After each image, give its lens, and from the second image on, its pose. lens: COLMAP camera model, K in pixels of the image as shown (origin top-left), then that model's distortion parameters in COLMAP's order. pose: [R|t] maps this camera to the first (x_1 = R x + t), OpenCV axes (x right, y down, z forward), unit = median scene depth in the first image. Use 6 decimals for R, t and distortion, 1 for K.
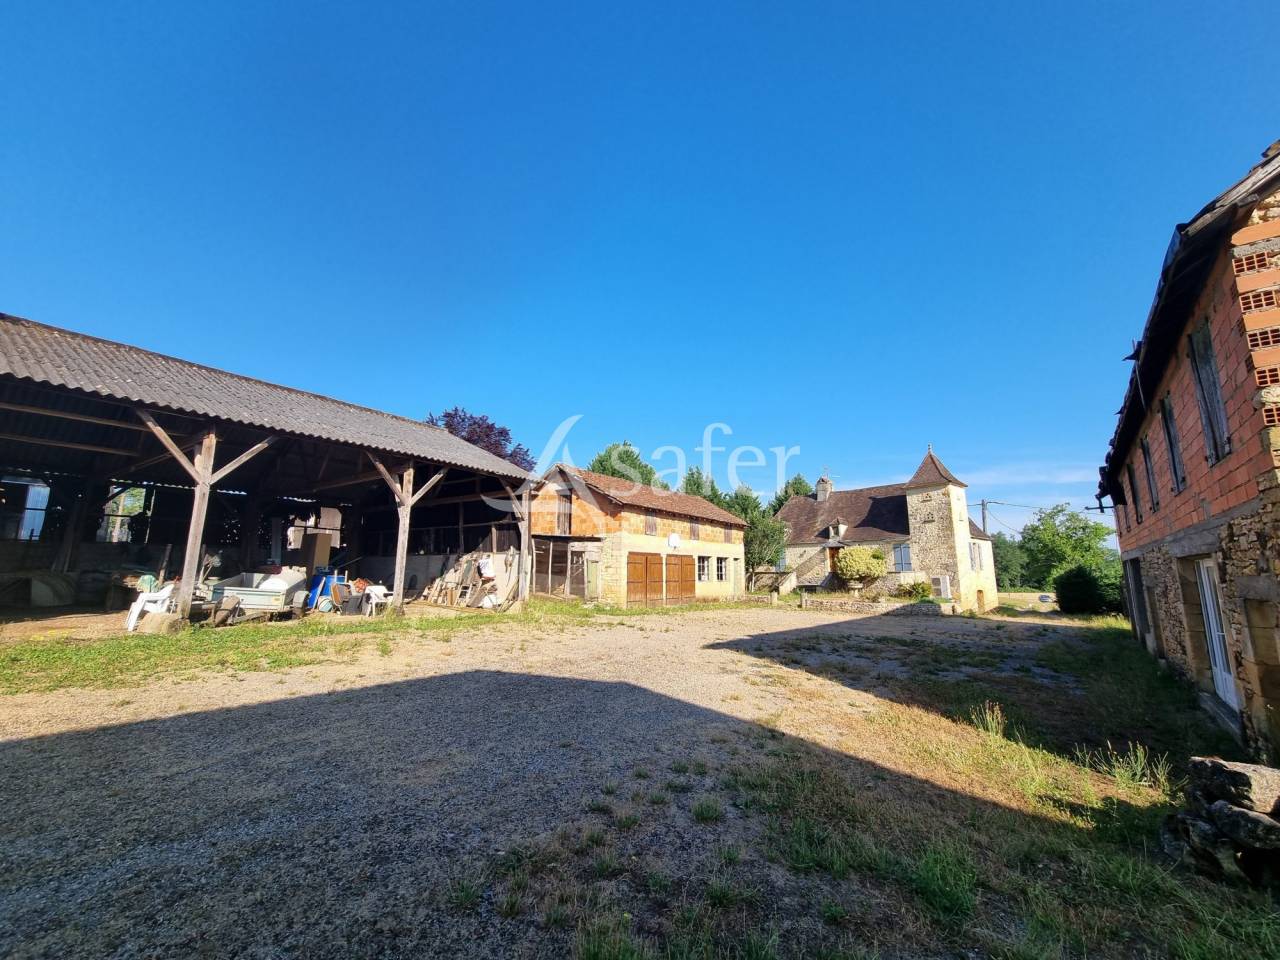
lens RADIAL K [[513.8, 0, 643.8], [0, 513.8, 486.4], [0, 0, 1]] dist [0.001356, 0.000166]
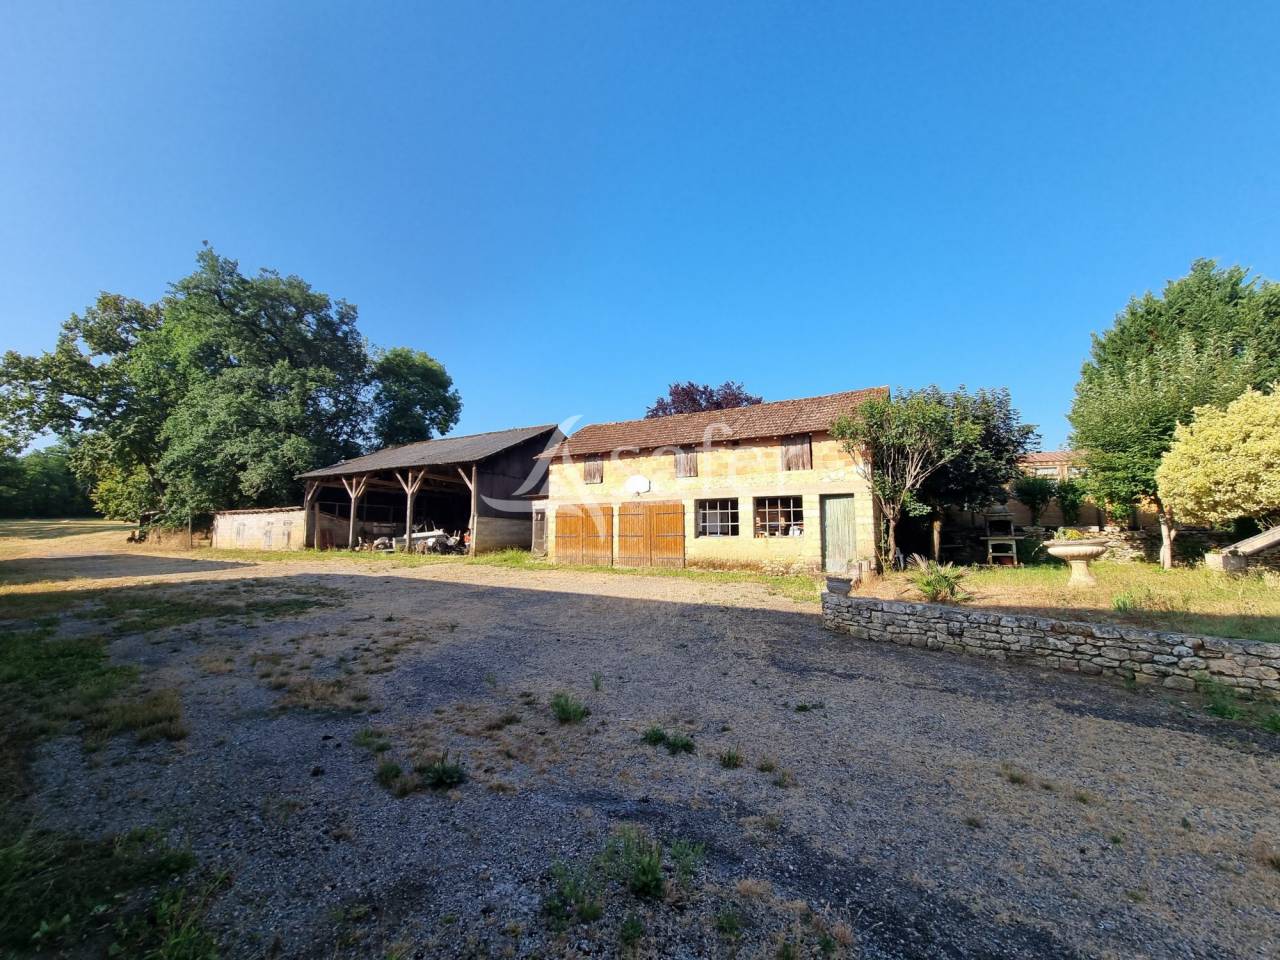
lens RADIAL K [[513.8, 0, 643.8], [0, 513.8, 486.4], [0, 0, 1]] dist [0.001356, 0.000166]
pose [[0.126024, -0.097246, -0.987249, 0.786649], [0.176694, 0.981471, -0.074121, 0.158239], [0.976165, -0.165100, 0.140871, 0.848042]]
